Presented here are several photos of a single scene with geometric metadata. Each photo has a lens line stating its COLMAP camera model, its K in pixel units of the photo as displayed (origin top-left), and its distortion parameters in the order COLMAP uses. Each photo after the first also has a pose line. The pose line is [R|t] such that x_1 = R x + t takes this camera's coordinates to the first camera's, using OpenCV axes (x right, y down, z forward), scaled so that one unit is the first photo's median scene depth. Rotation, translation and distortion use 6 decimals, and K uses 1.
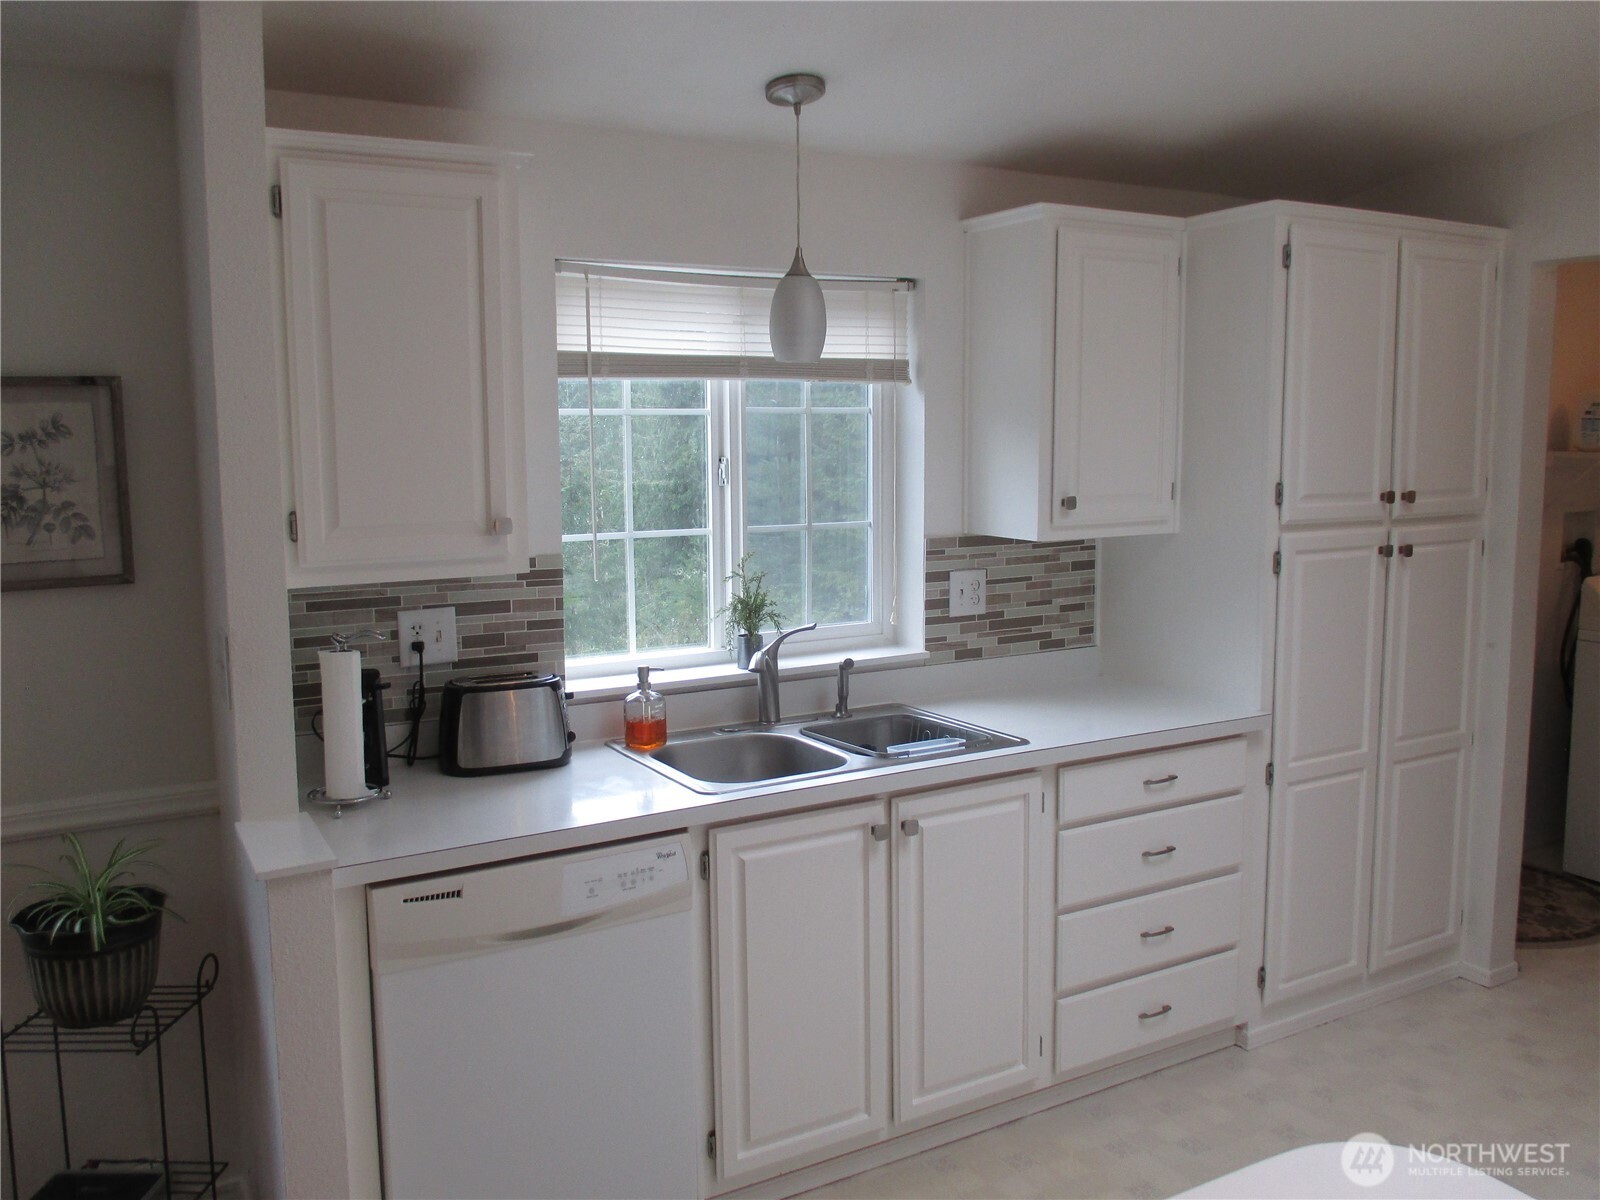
lens RADIAL K [[1397.9, 0, 800.0], [0, 1397.9, 600.0], [0, 0, 1]] dist [-0.012587, -0.007938]
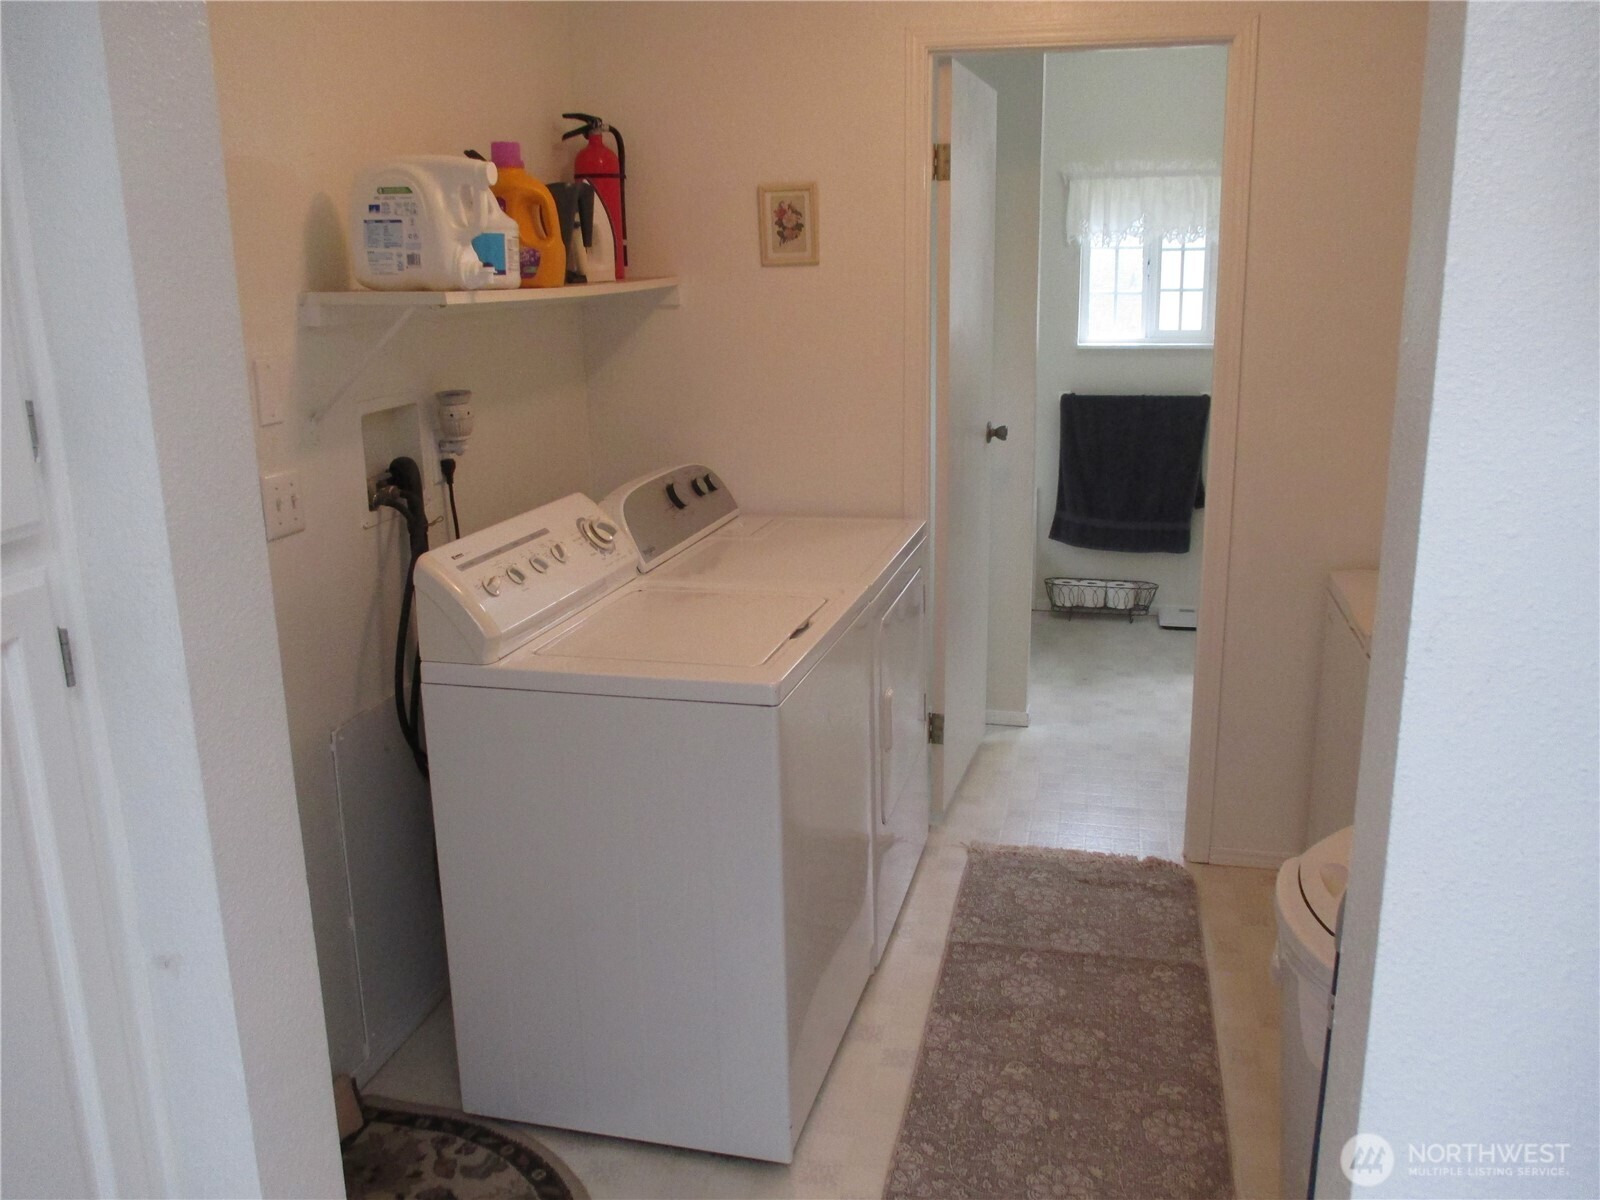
lens RADIAL K [[1310.4, 0, 800.0], [0, 1310.4, 600.0], [0, 0, 1]] dist [-0.014448, -0.002714]
pose [[0.693095, -0.180528, 0.697874, 0.319821], [0.099994, 0.982851, 0.154936, -0.055241], [-0.713877, -0.037602, 0.699261, 0.557609]]
